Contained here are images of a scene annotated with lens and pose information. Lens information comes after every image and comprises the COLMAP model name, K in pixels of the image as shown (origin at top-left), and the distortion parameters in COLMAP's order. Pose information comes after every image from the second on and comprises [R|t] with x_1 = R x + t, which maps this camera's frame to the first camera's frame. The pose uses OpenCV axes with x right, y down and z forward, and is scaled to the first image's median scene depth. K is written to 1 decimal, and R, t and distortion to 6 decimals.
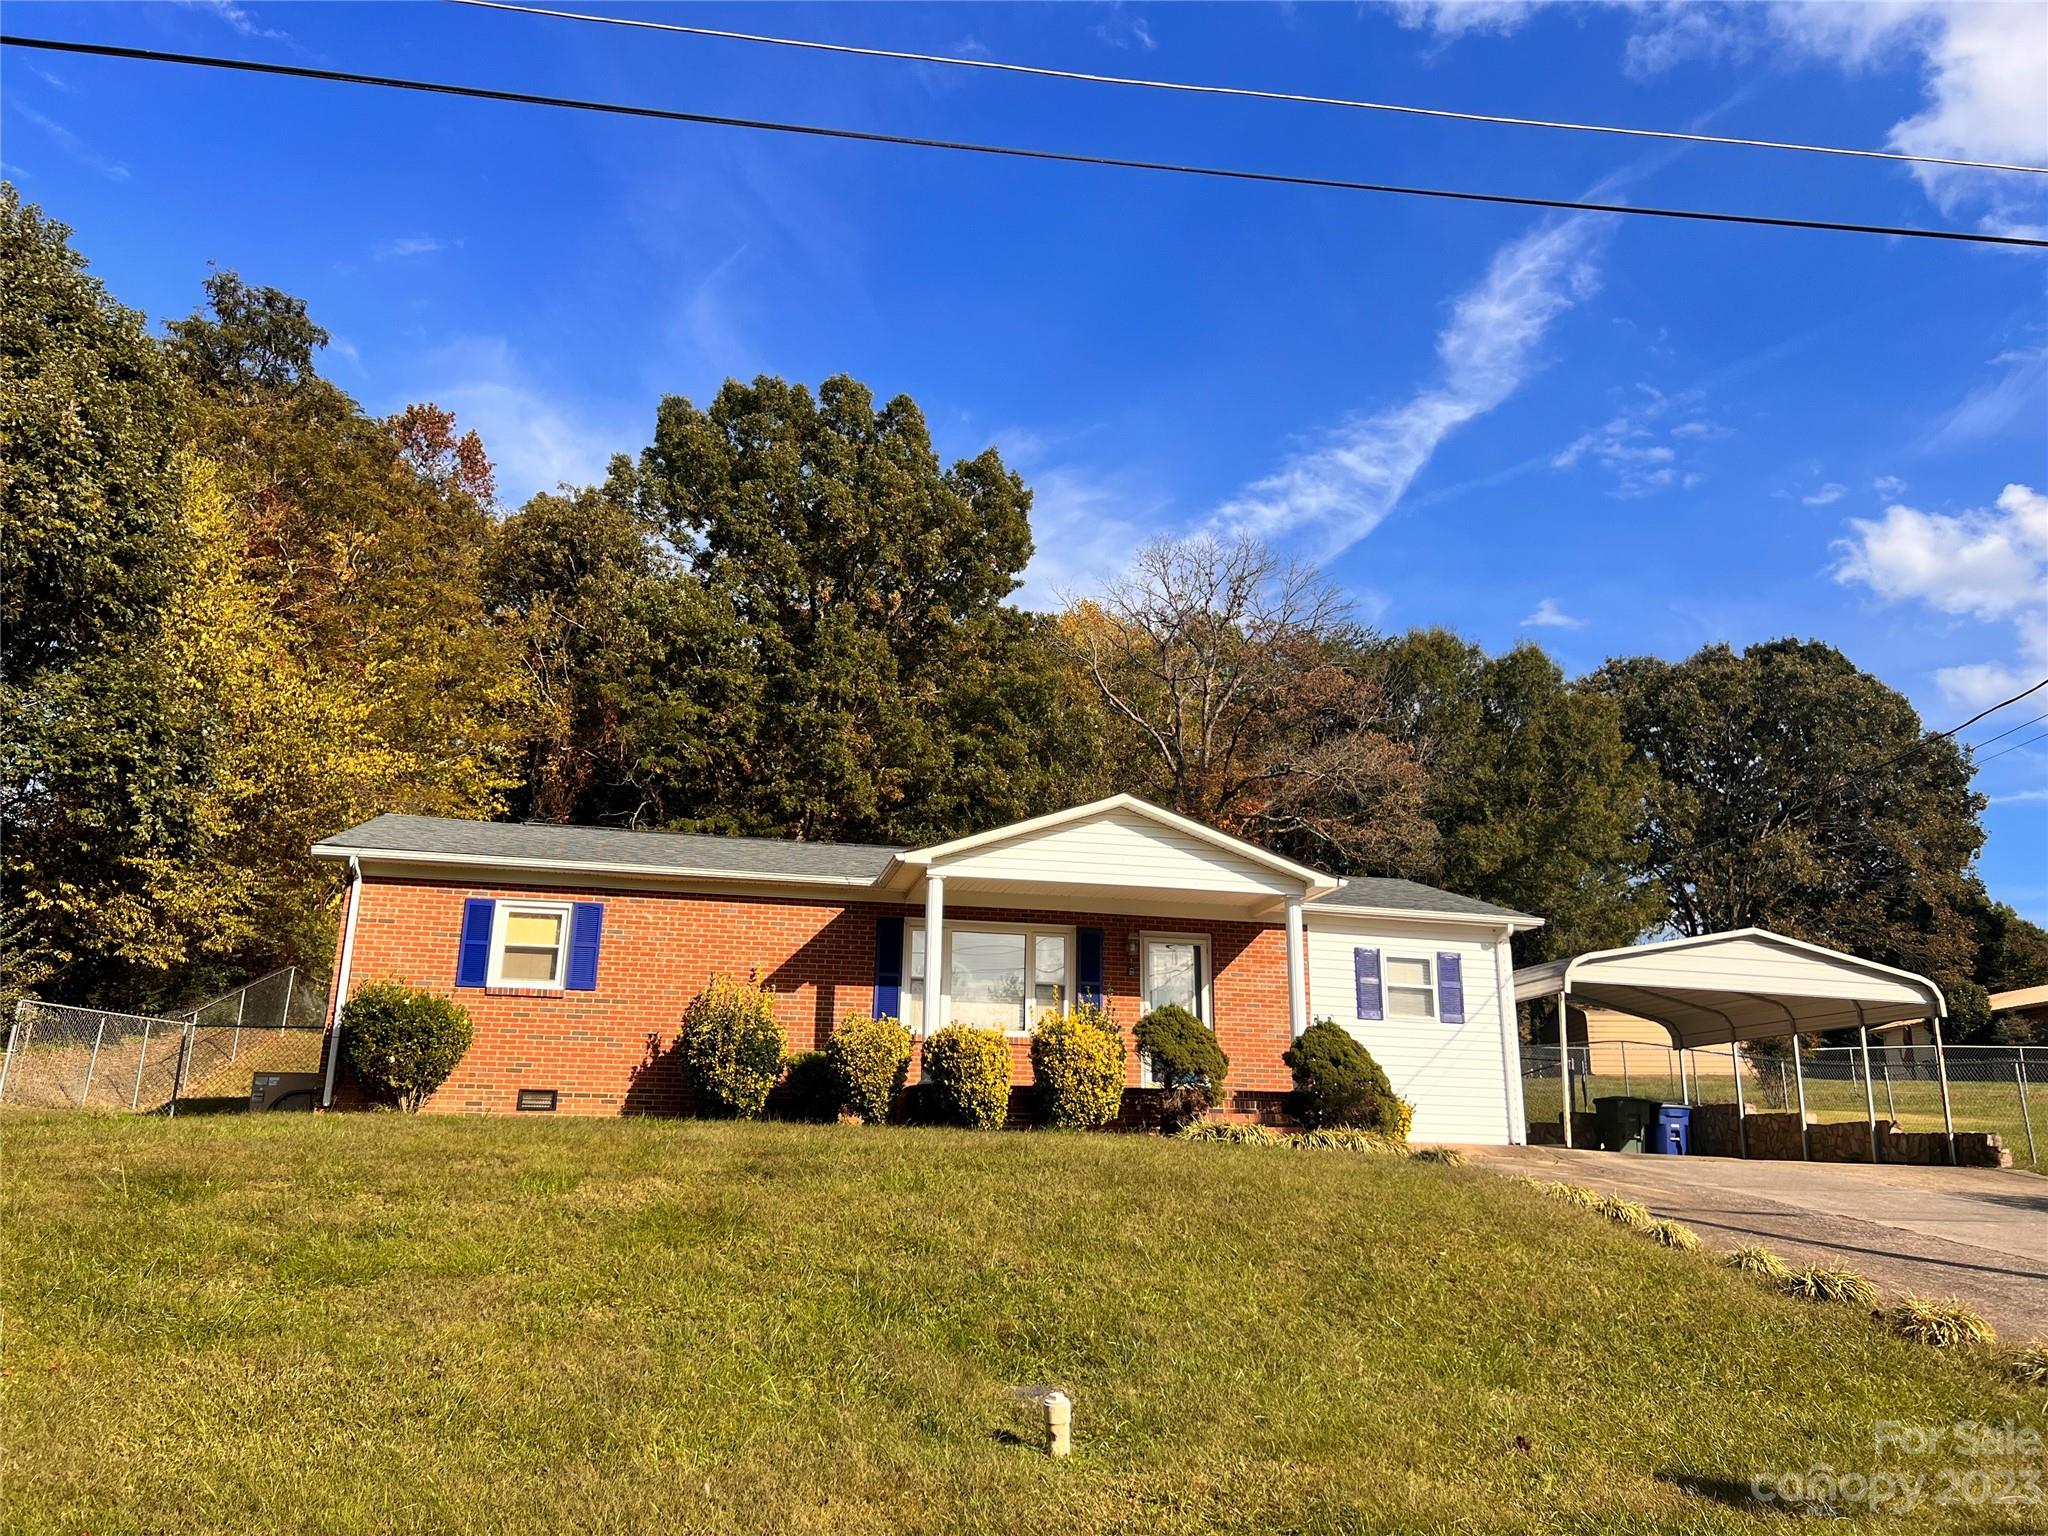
lens RADIAL K [[1544.2, 0, 1023.4], [0, 1544.2, 782.0], [0, 0, 1]] dist [0.060050, -0.036029]
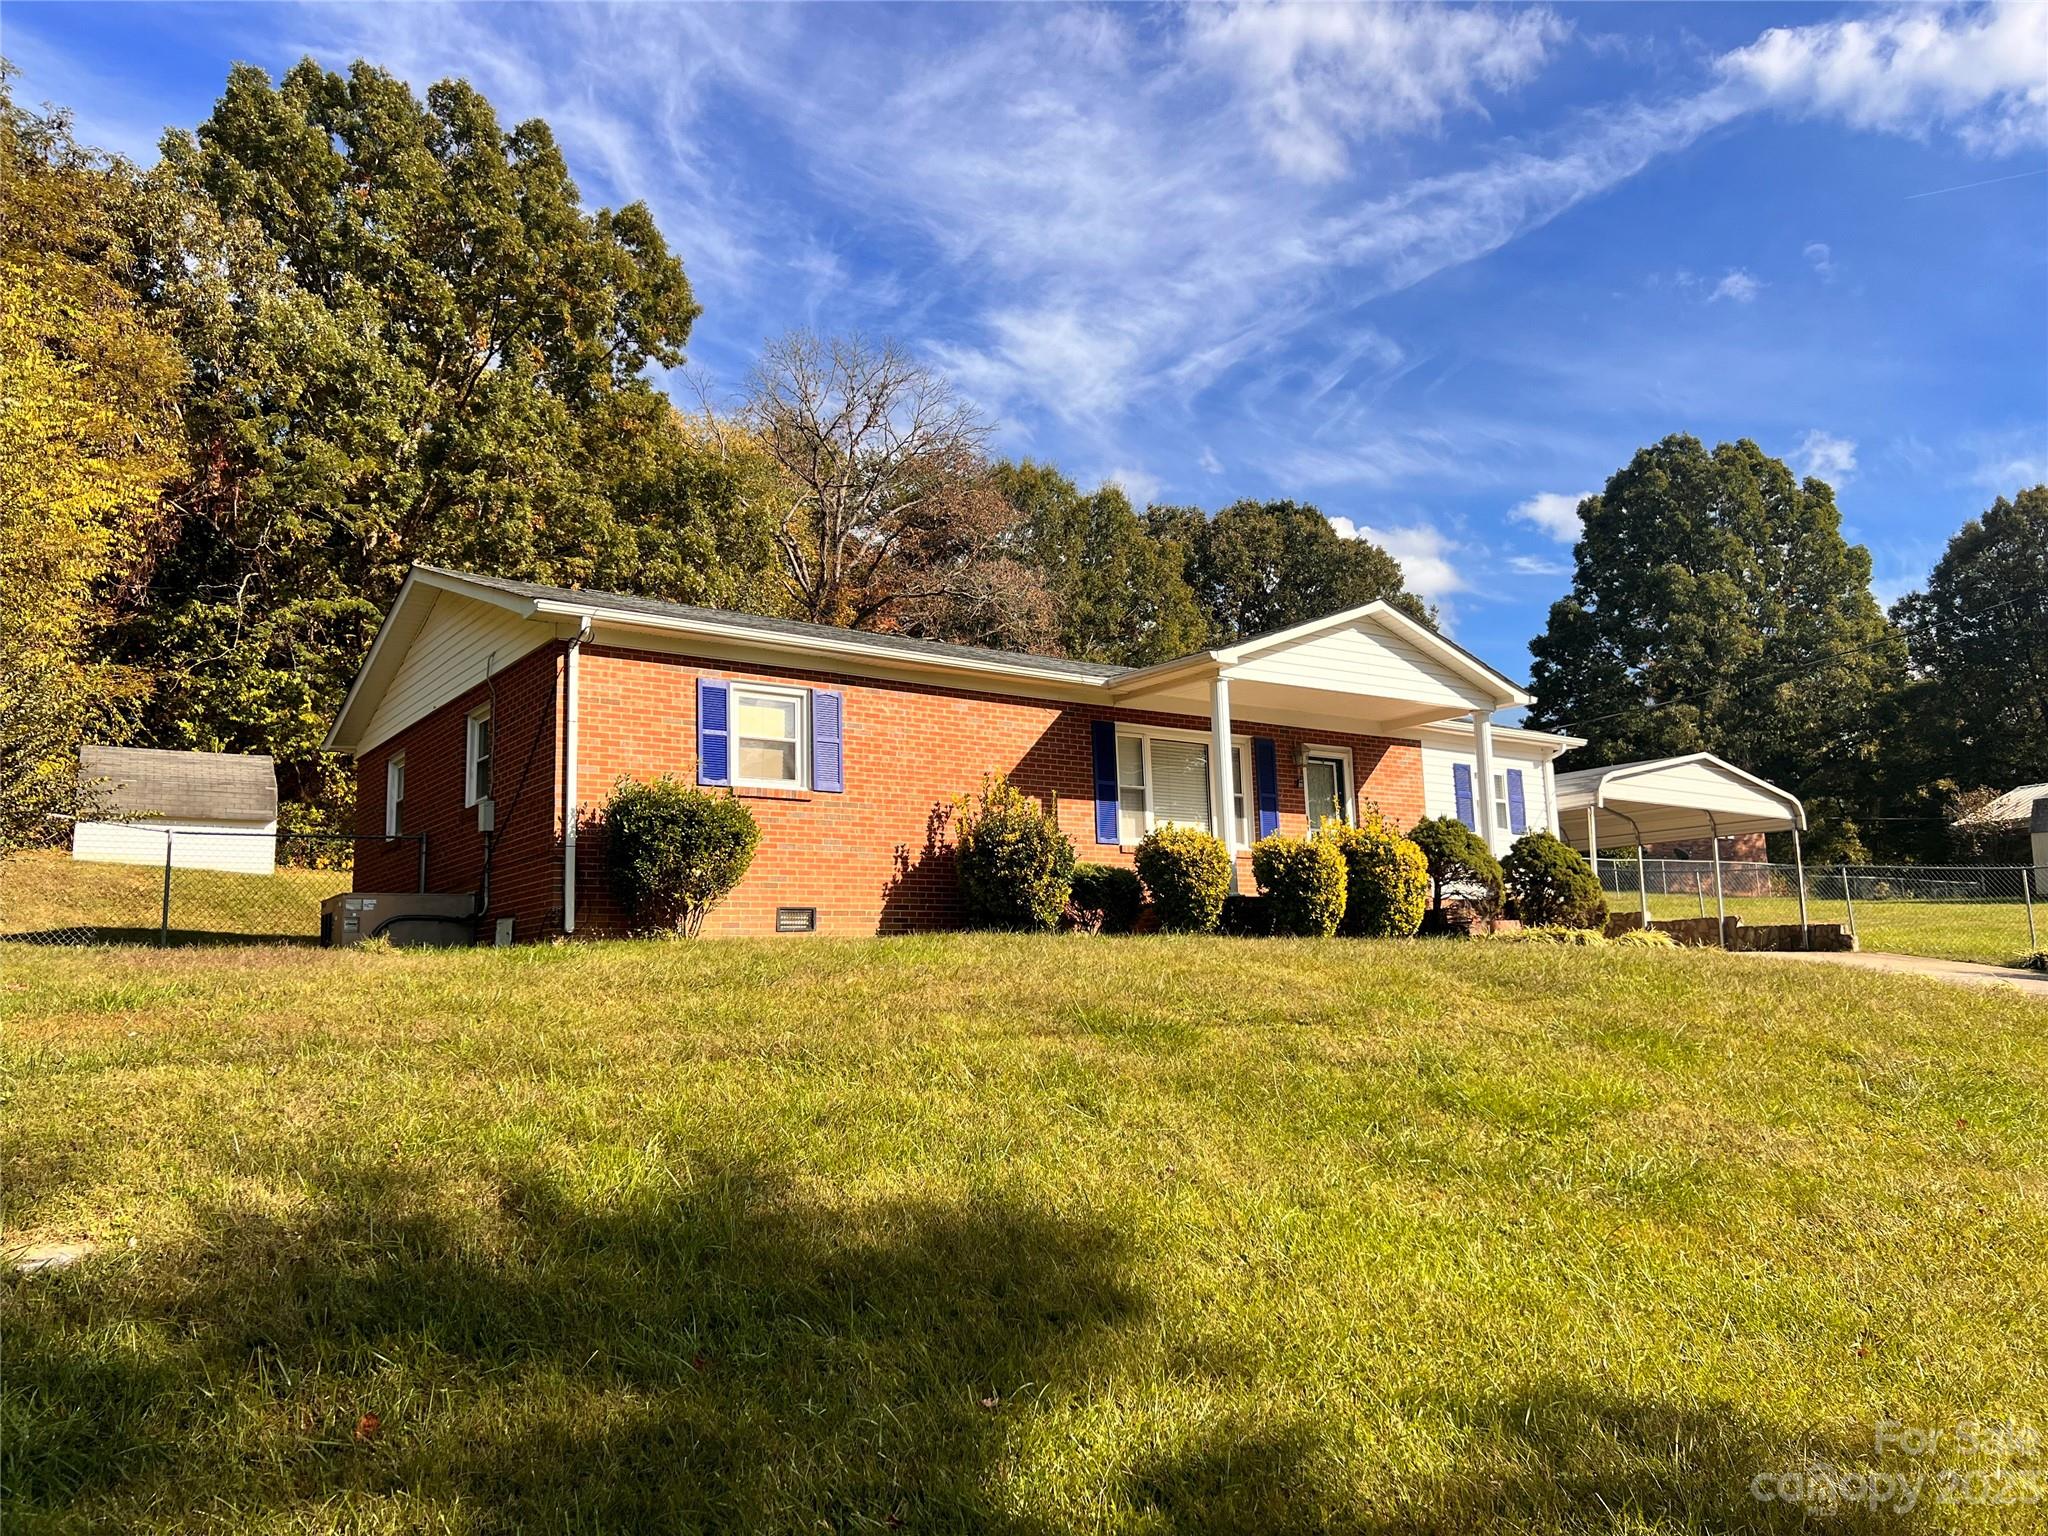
lens RADIAL K [[1544.2, 0, 1026.5], [0, 1544.2, 760.6], [0, 0, 1]] dist [0.060050, -0.036029]
pose [[0.913236, 0.022276, 0.406822, -0.521103], [-0.062804, 0.994267, 0.086541, 0.035512], [-0.402562, -0.104583, 0.909399, 0.182192]]
